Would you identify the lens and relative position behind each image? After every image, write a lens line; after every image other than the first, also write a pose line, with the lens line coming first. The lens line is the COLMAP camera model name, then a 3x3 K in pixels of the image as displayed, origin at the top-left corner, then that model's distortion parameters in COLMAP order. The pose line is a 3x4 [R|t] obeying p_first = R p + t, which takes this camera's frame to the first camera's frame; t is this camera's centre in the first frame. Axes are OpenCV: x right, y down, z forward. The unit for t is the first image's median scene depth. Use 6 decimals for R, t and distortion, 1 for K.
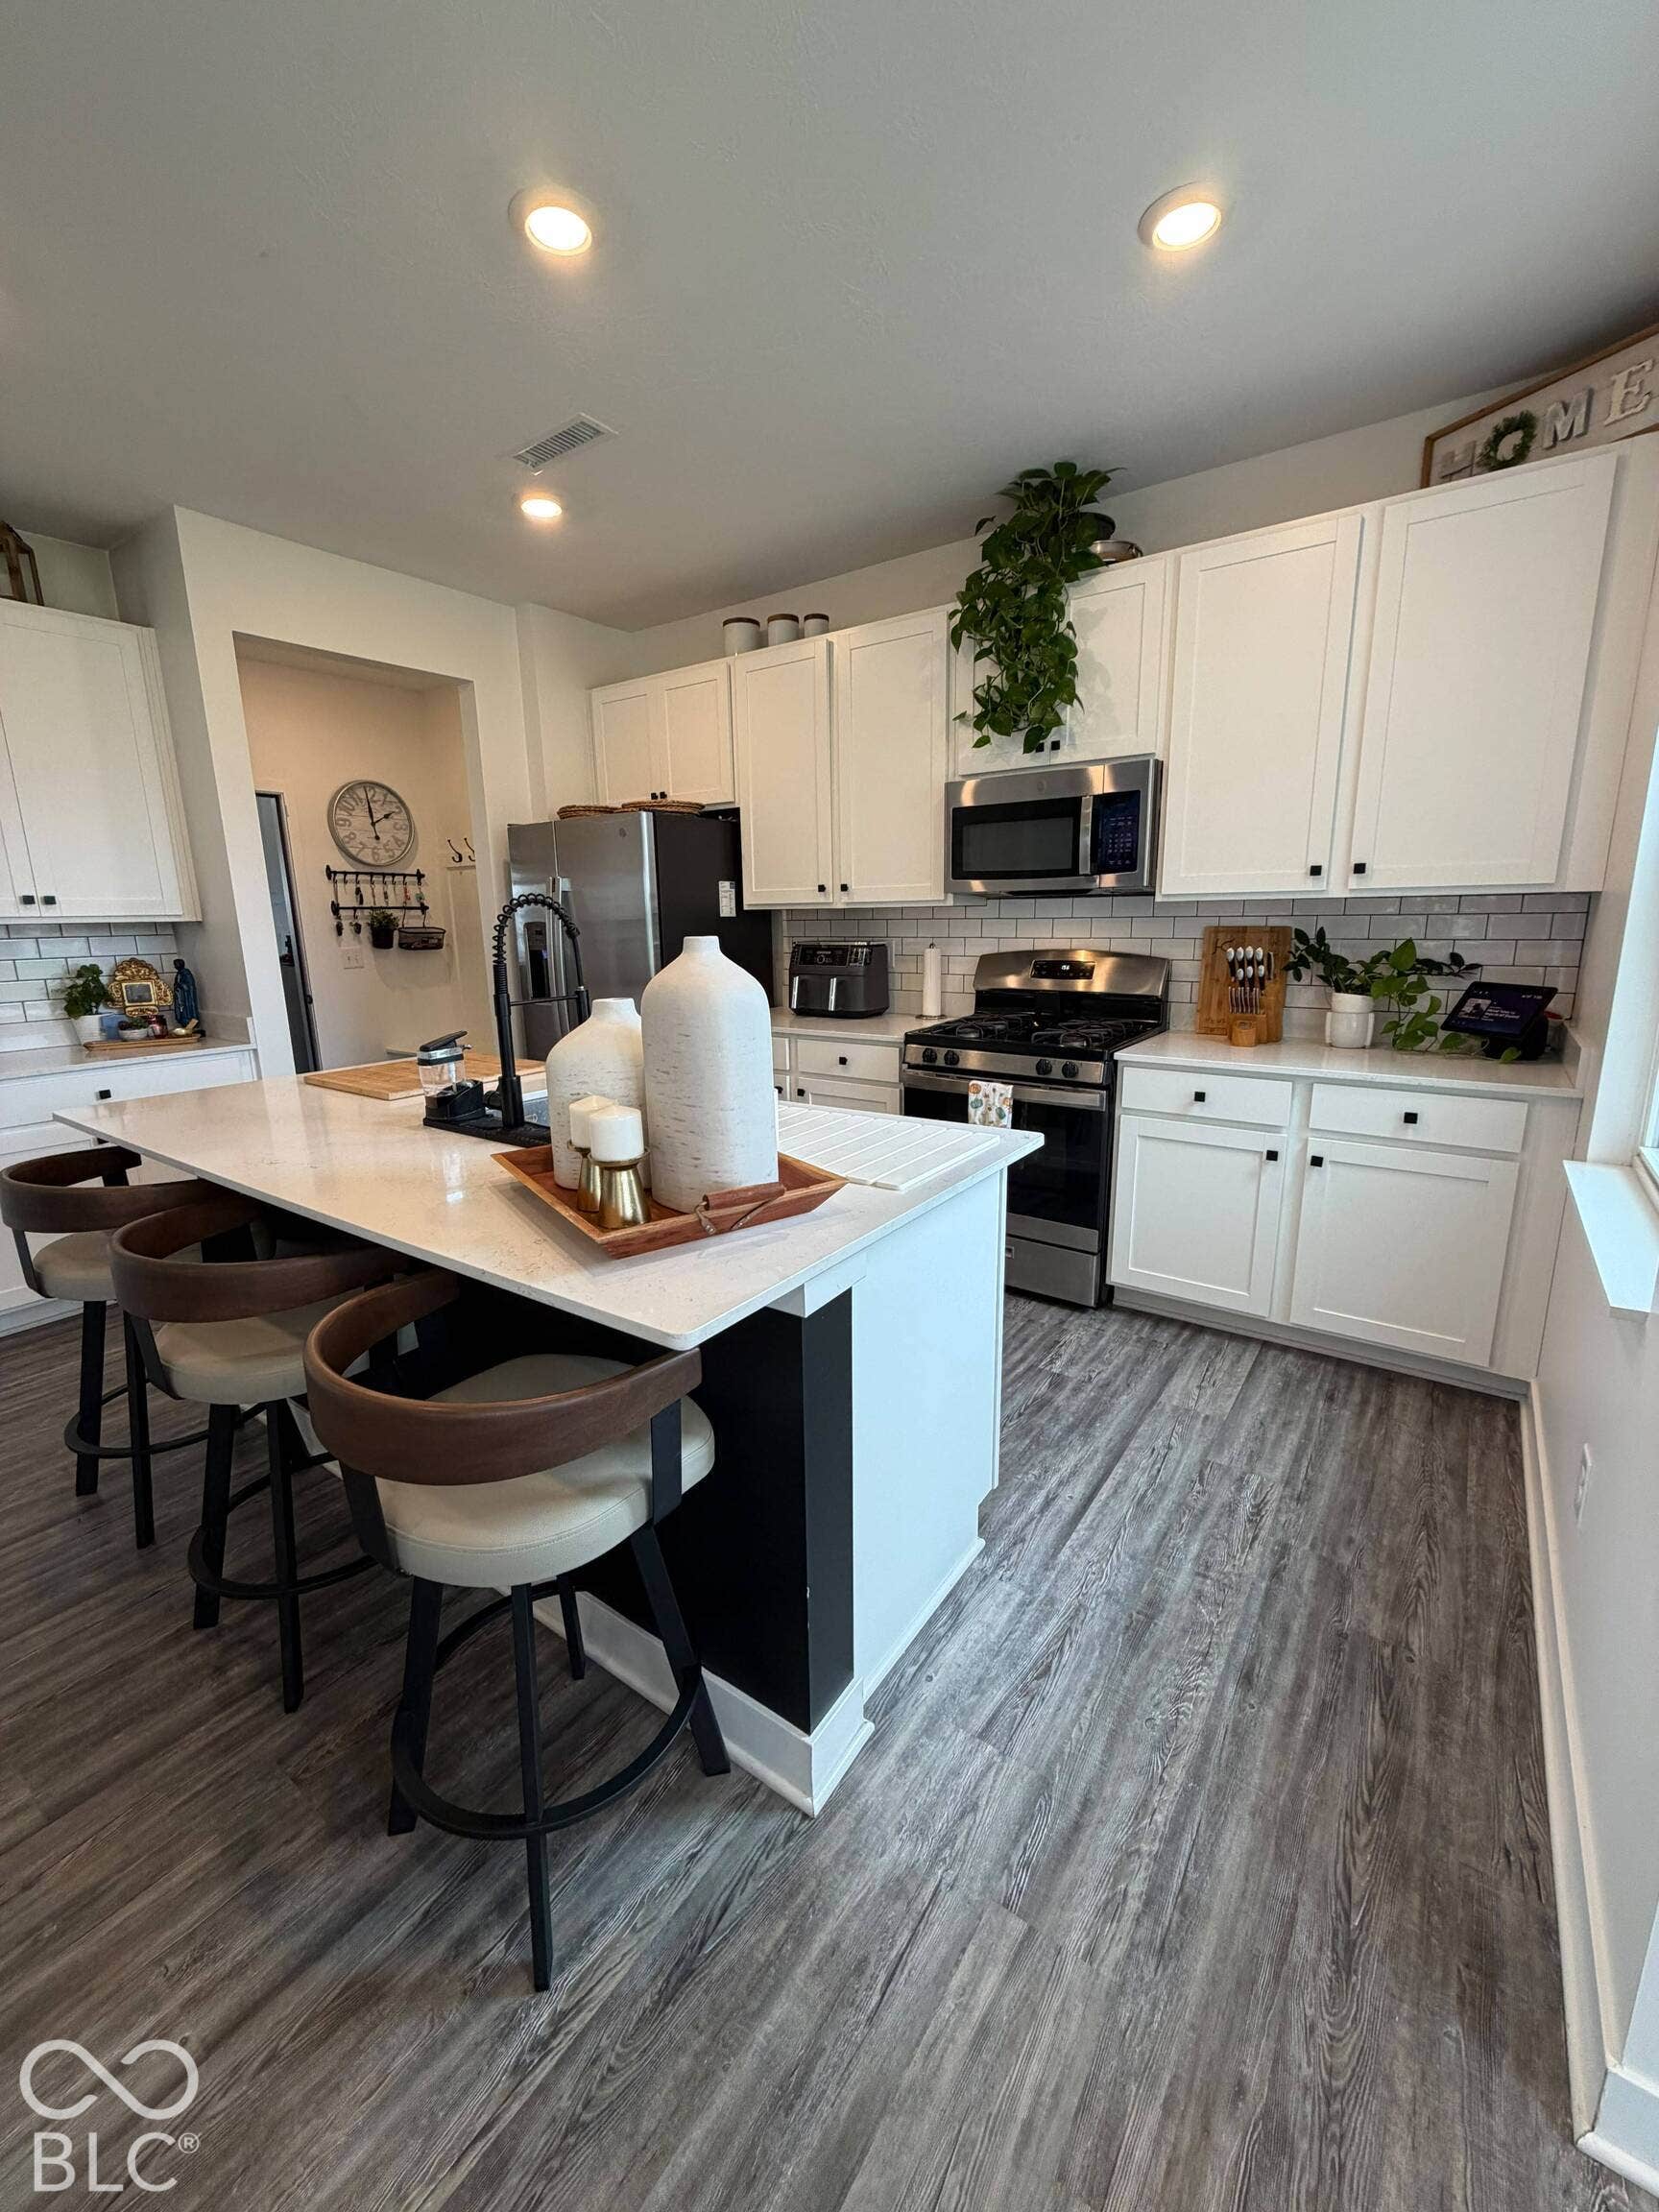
lens RADIAL K [[880.6, 0, 832.8], [0, 880.6, 1098.8], [0, 0, 1]] dist [0.000898, -0.000269]
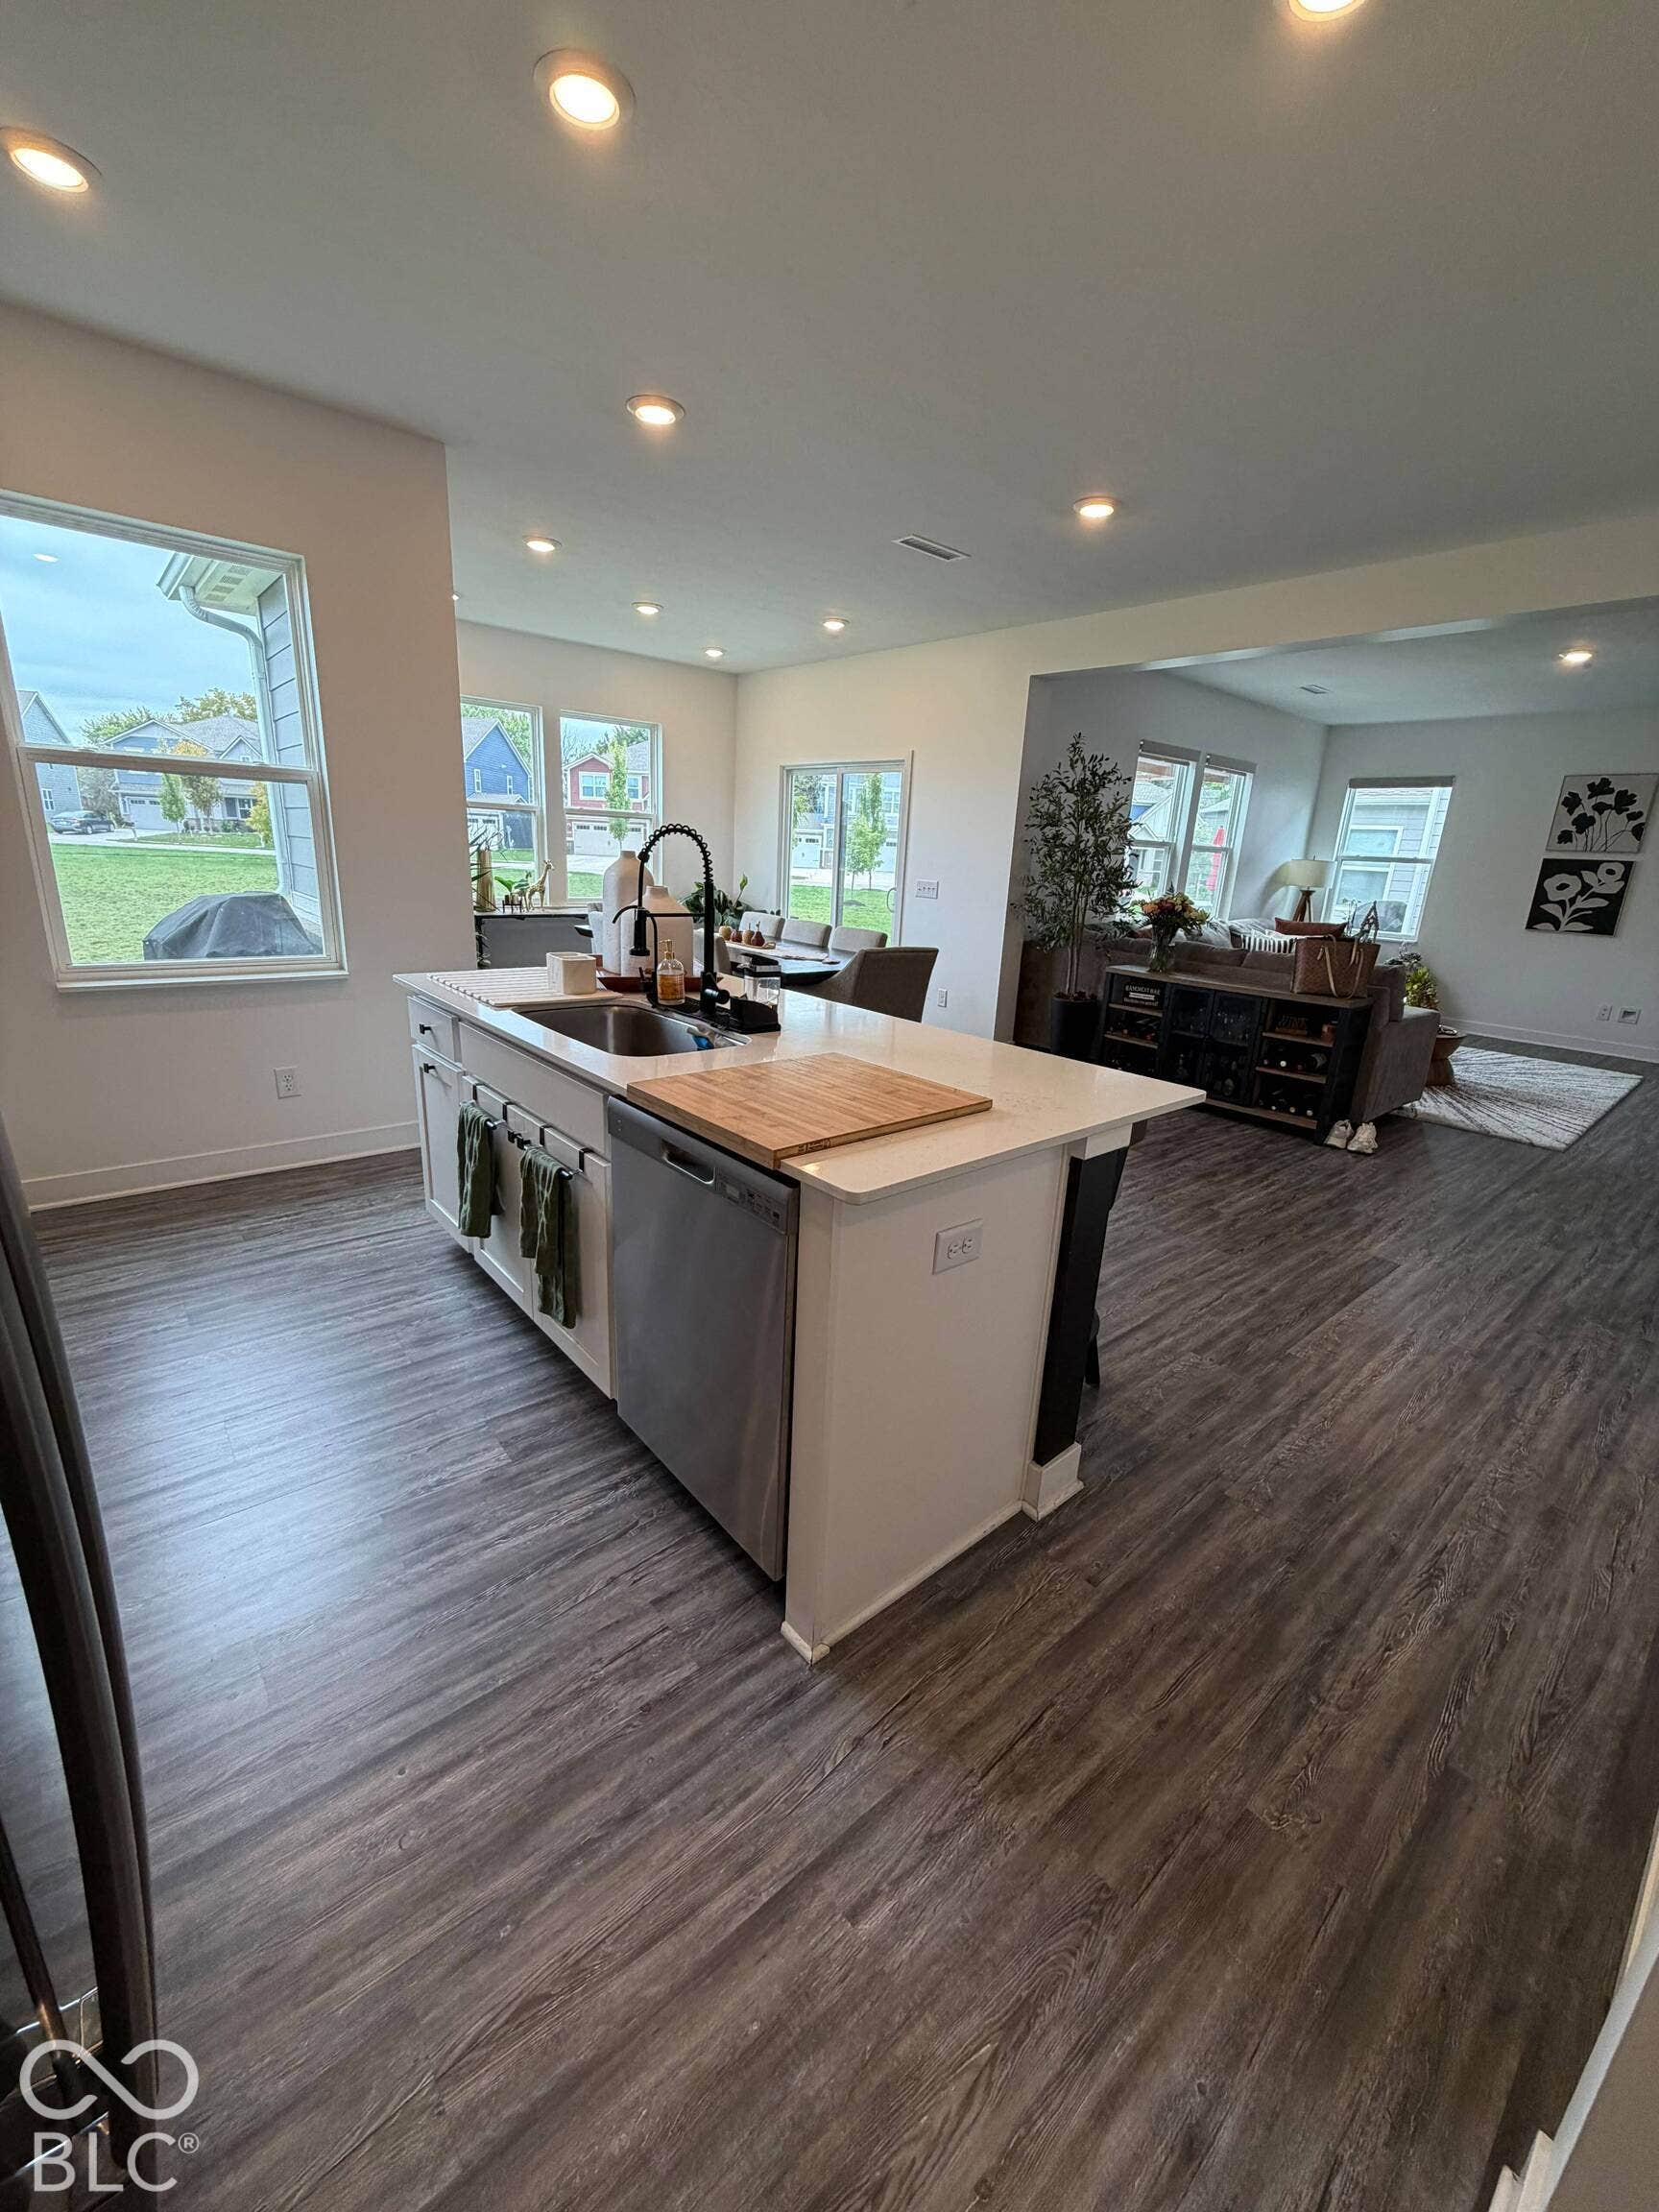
lens RADIAL K [[880.6, 0, 832.0], [0, 880.6, 1099.7], [0, 0, 1]] dist [0.000898, -0.000269]
pose [[-0.971291, -0.092371, 0.219228, -0.625803], [0.018560, 0.889306, 0.456935, -0.328666], [-0.237168, 0.447886, -0.862061, 1.591602]]
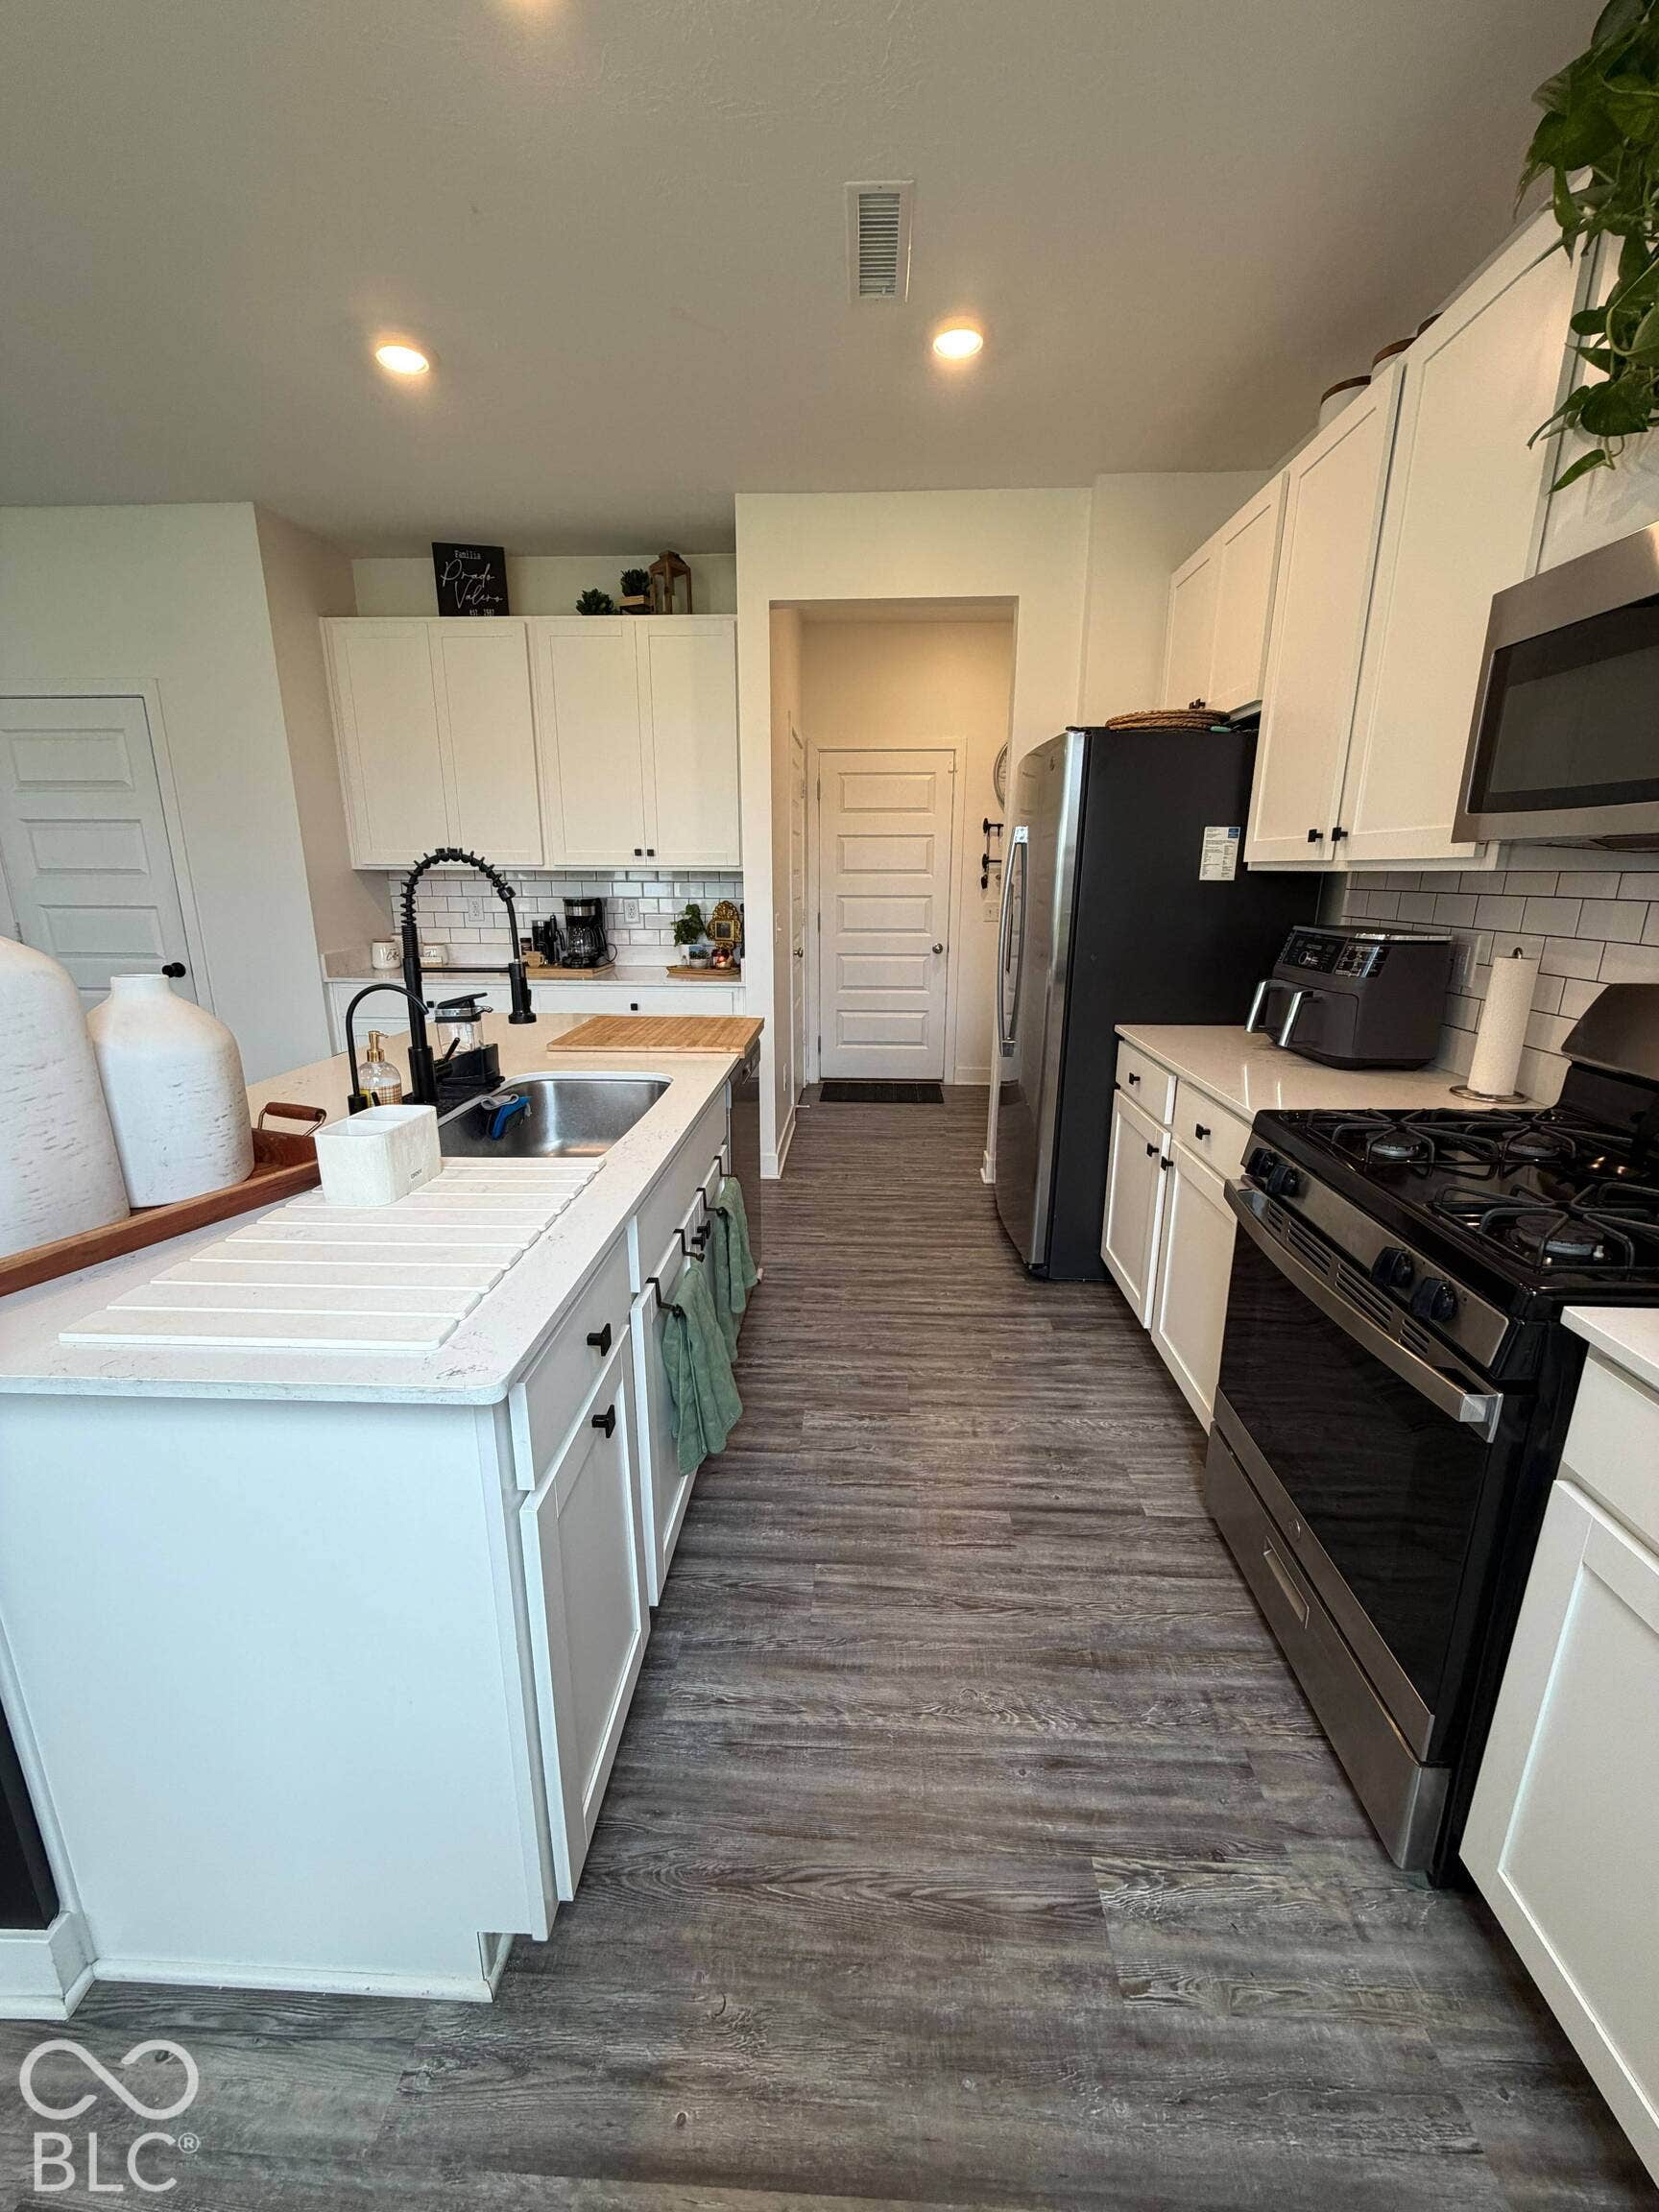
lens RADIAL K [[880.6, 0, 824.9], [0, 880.6, 1099.1], [0, 0, 1]] dist [0.000898, -0.000269]
pose [[0.542653, 0.229484, -0.808001, 0.462182], [-0.187437, 0.970782, 0.149833, -0.141179], [0.818777, 0.070141, 0.569811, 0.606896]]
